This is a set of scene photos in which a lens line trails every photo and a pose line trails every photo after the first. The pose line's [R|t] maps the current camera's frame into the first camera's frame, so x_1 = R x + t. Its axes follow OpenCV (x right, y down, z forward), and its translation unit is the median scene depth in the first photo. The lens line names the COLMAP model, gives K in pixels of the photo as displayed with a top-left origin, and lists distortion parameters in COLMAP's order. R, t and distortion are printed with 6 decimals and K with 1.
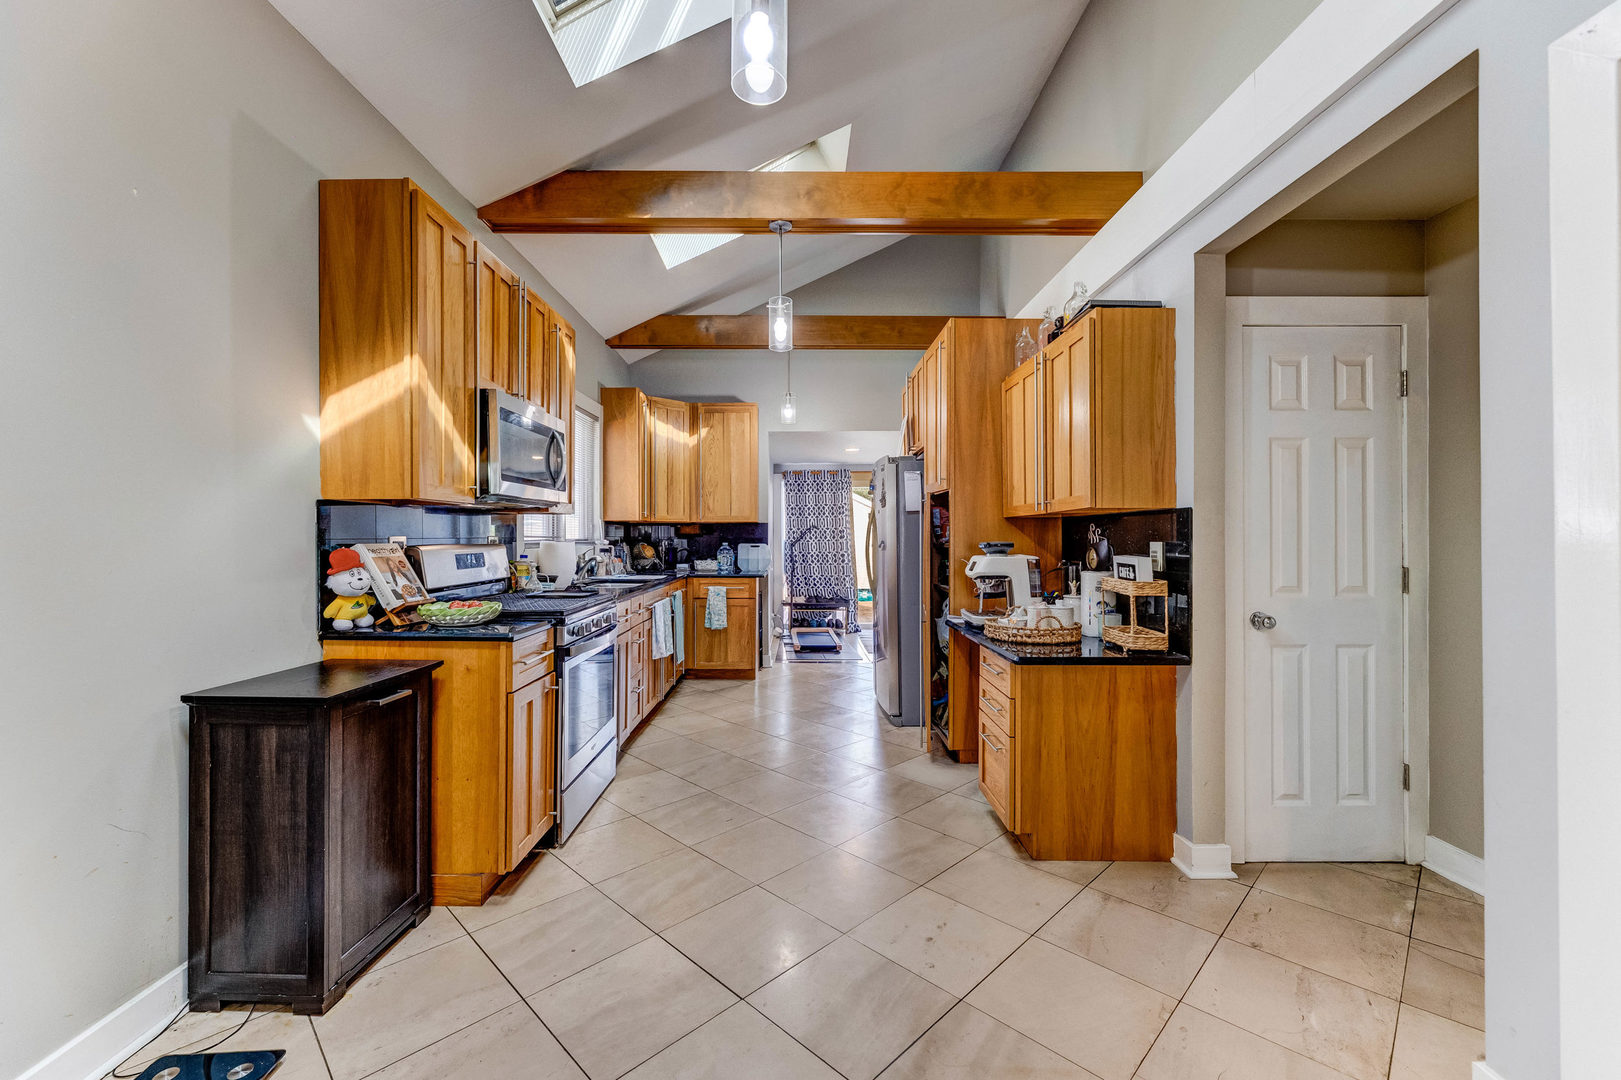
lens RADIAL K [[626.9, 0, 808.0], [0, 626.9, 536.3], [0, 0, 1]] dist [0.002451, 0.000073]
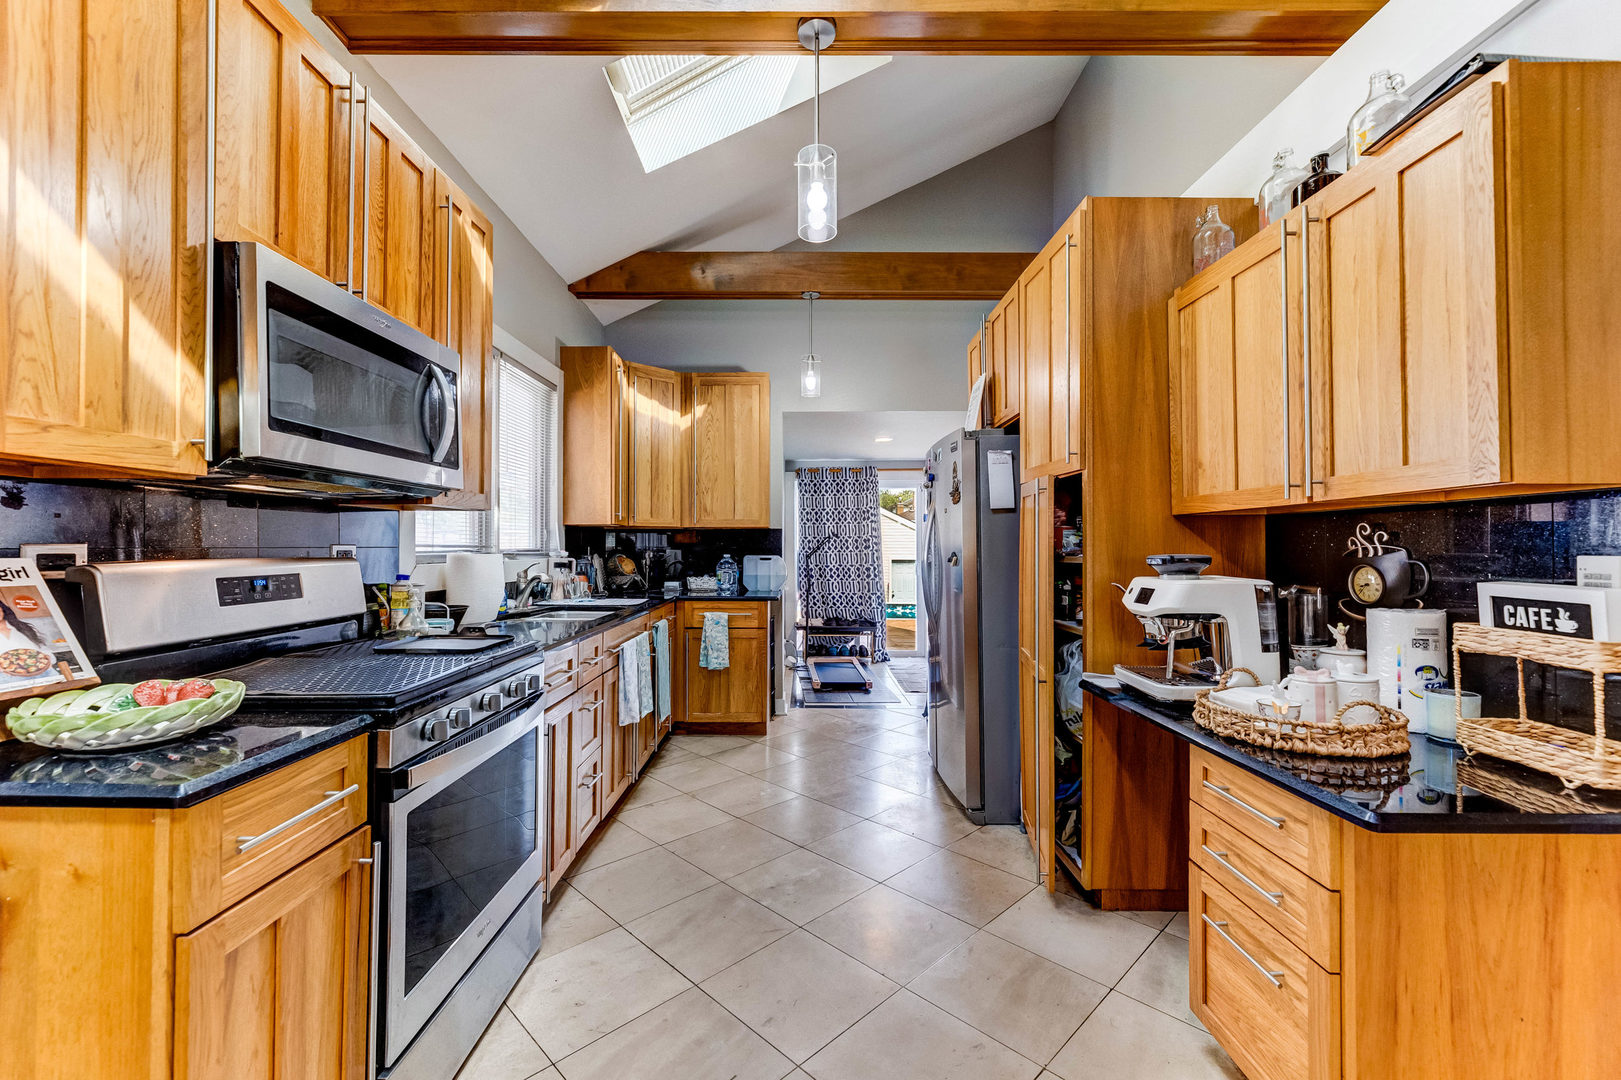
lens RADIAL K [[626.9, 0, 809.3], [0, 626.9, 539.8], [0, 0, 1]] dist [0.002451, 0.000073]
pose [[0.999995, 0.000410, -0.003218, -0.041689], [-0.000446, 0.999937, -0.011240, 0.001416], [0.003213, 0.011241, 0.999932, 0.336822]]
